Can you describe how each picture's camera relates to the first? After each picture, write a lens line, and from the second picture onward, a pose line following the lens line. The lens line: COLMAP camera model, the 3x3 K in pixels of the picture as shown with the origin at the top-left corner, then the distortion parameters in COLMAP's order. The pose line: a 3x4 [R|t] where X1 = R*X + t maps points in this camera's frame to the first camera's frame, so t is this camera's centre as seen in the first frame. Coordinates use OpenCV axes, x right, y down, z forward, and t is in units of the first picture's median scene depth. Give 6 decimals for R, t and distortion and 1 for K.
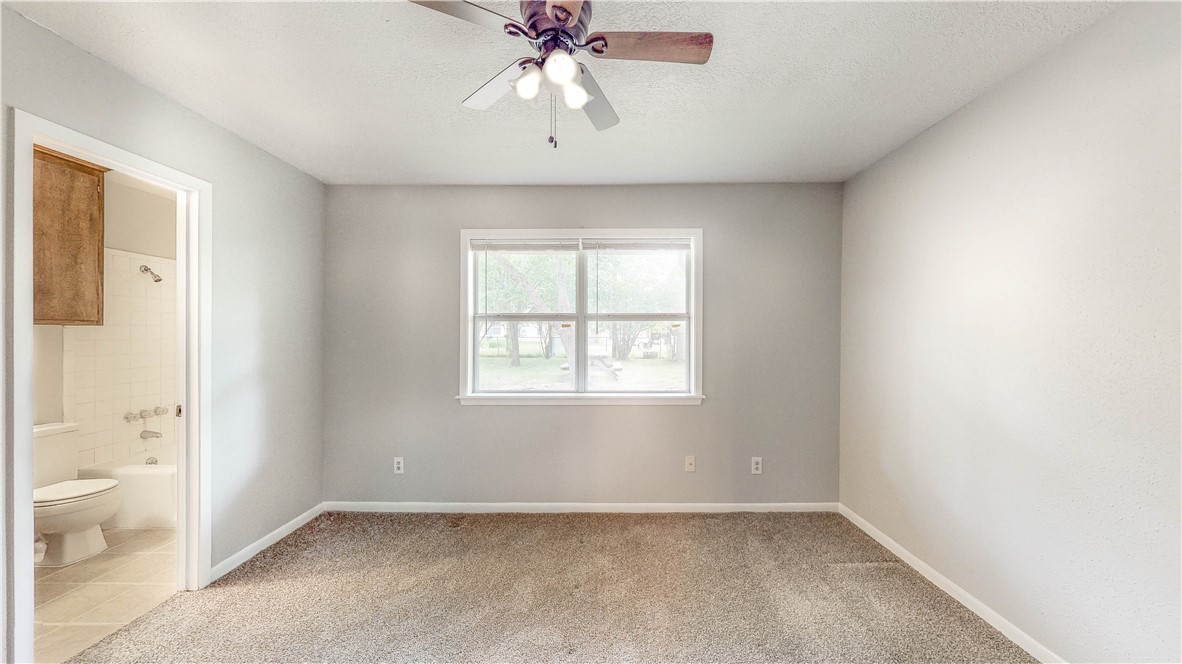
lens RADIAL K [[391.6, 0, 597.8], [0, 391.6, 336.0], [0, 0, 1]] dist [0.000433, 0.000142]
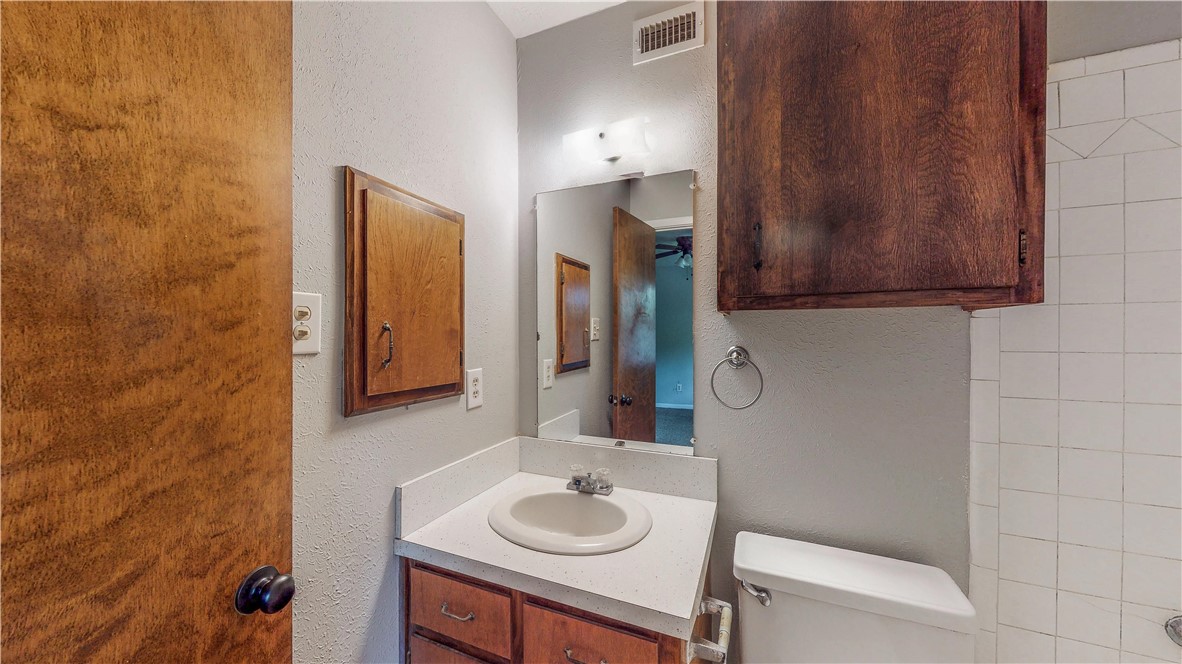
lens RADIAL K [[391.6, 0, 593.7], [0, 391.6, 333.6], [0, 0, 1]] dist [0.000433, 0.000142]
pose [[-0.376351, -0.000414, -0.926477, -0.795265], [-0.001089, 0.999999, -0.000004, -0.003648], [0.926476, 0.001007, -0.376351, 0.726293]]
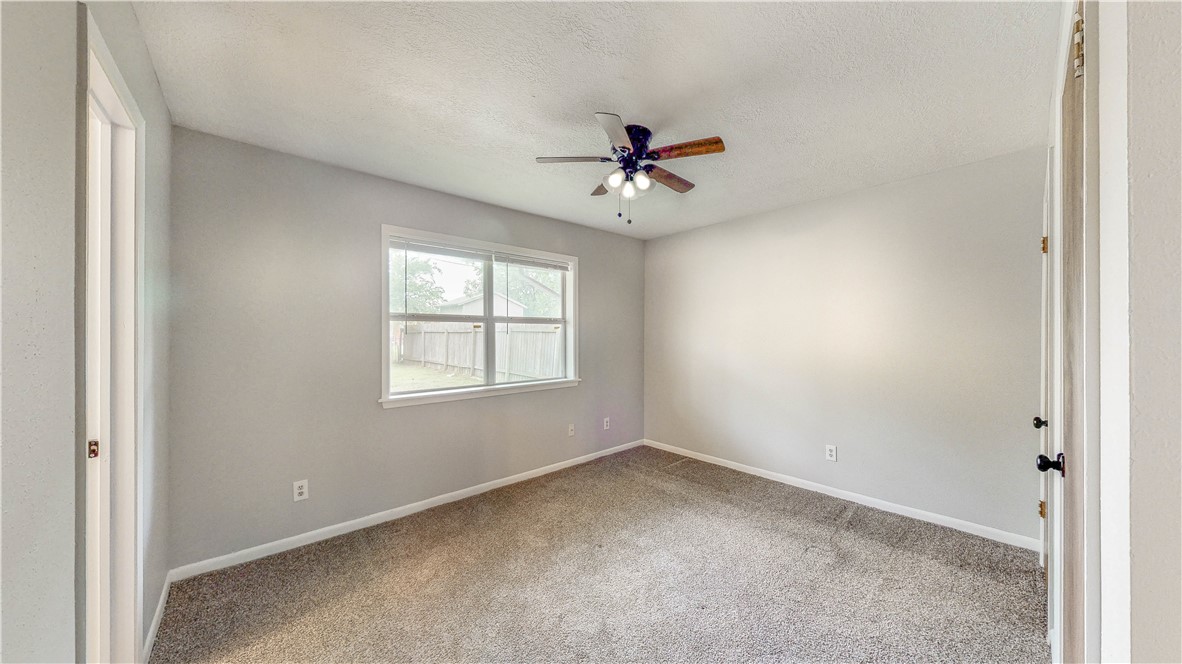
lens RADIAL K [[391.6, 0, 599.3], [0, 391.6, 333.2], [0, 0, 1]] dist [0.000433, 0.000142]
pose [[0.732407, 0.000292, 0.680867, -0.613684], [-0.001999, 0.999997, 0.001722, -0.010979], [-0.680864, -0.002622, 0.732405, -0.056010]]
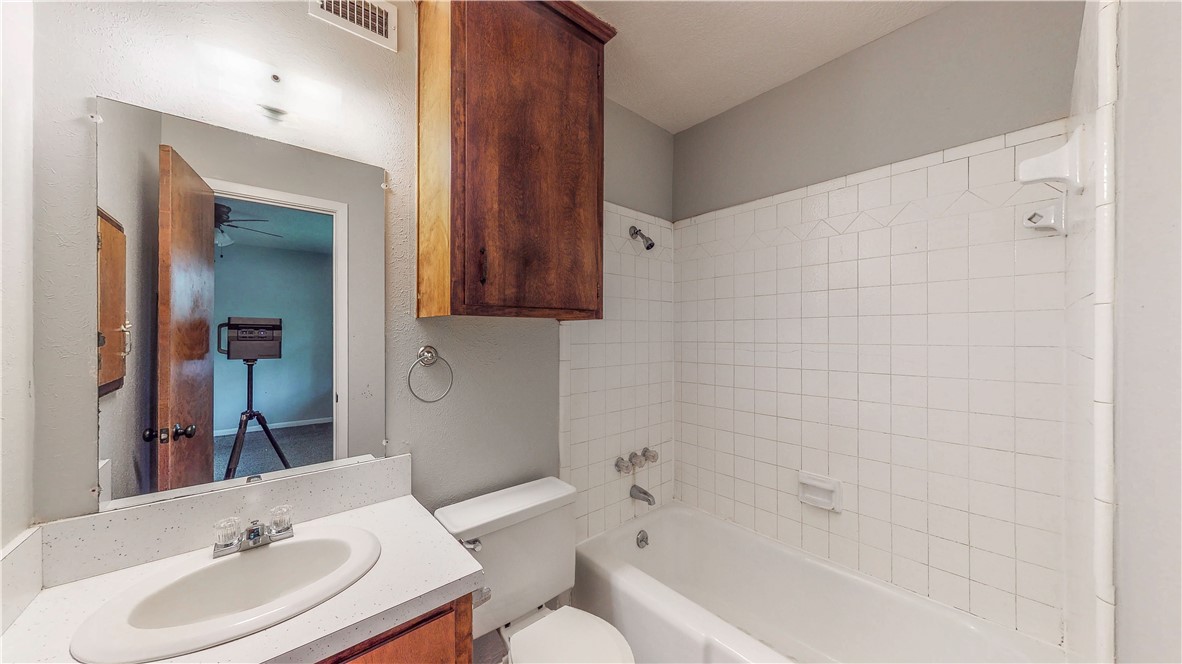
lens RADIAL K [[391.6, 0, 593.8], [0, 391.6, 334.7], [0, 0, 1]] dist [0.000433, 0.000142]
pose [[0.673421, 0.000871, -0.739259, -0.766627], [-0.000068, 0.999999, 0.001116, -0.004145], [0.739259, -0.000701, 0.673420, 0.549988]]
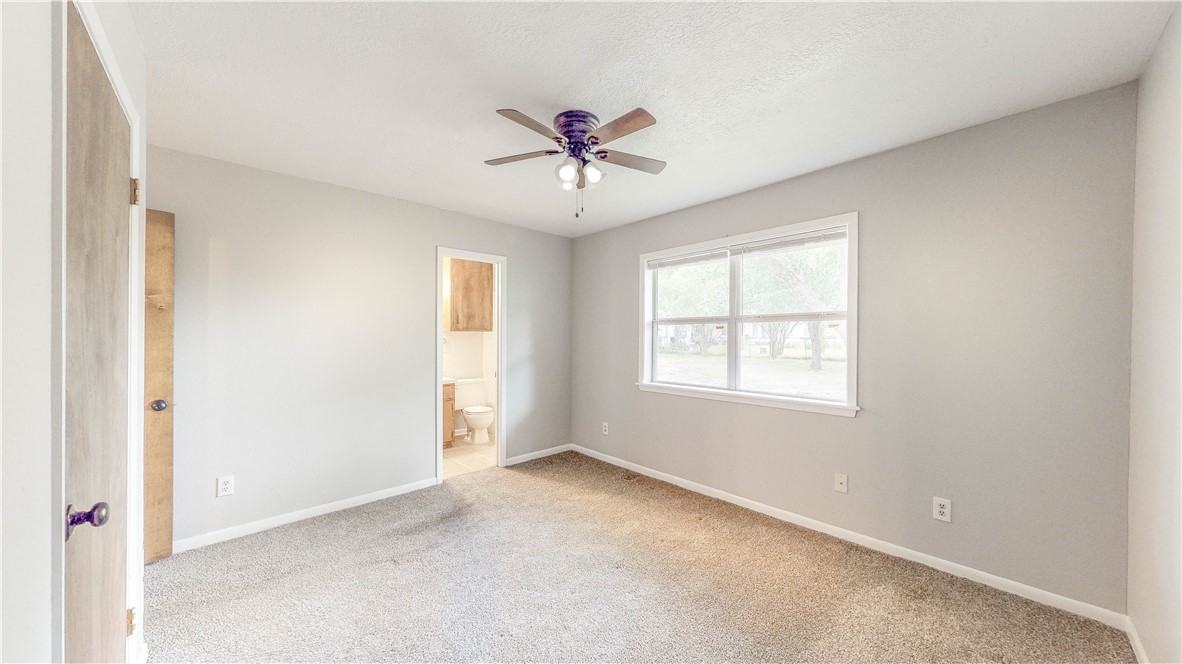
lens RADIAL K [[391.6, 0, 595.0], [0, 391.6, 333.8], [0, 0, 1]] dist [0.000433, 0.000142]
pose [[0.692195, -0.004294, -0.721698, 0.487179], [-0.000680, 0.999978, -0.006602, -0.001382], [0.721710, 0.005060, 0.692177, -0.005936]]
